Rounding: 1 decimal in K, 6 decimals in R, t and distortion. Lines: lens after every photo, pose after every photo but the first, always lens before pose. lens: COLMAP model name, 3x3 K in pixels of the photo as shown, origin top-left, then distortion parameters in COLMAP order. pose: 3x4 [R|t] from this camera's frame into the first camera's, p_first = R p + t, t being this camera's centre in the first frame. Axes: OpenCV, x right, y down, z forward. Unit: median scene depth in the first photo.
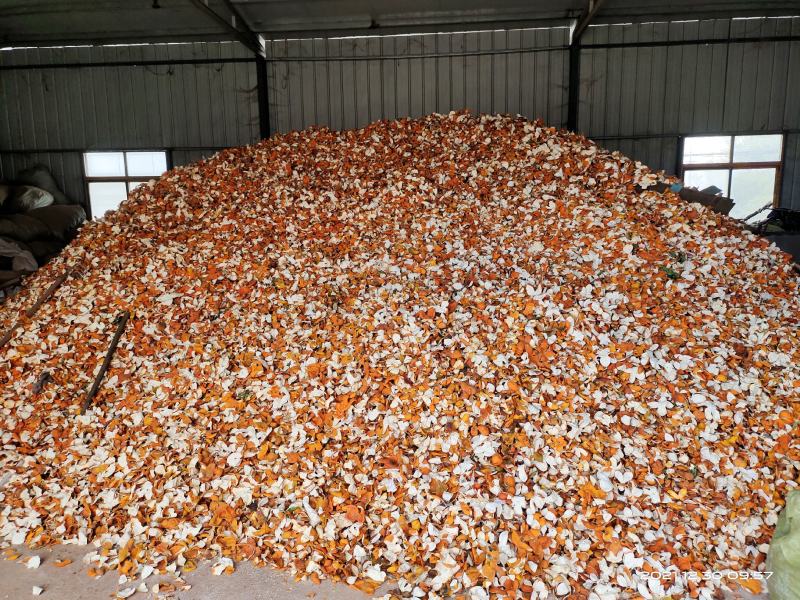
lens RADIAL K [[593.7, 0, 400.0], [0, 593.7, 300.0], [0, 0, 1]] dist [0.051663, -0.053227]
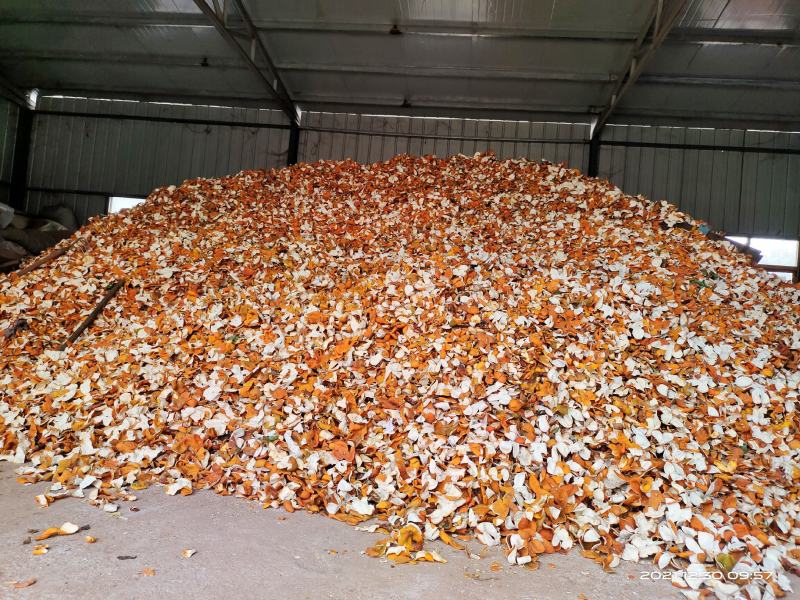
lens RADIAL K [[593.7, 0, 400.0], [0, 593.7, 300.0], [0, 0, 1]] dist [0.051663, -0.053227]
pose [[0.994633, 0.102180, -0.016261, -0.002651], [-0.103341, 0.973337, -0.204780, 0.224705], [-0.005097, 0.205362, 0.978673, 0.090831]]
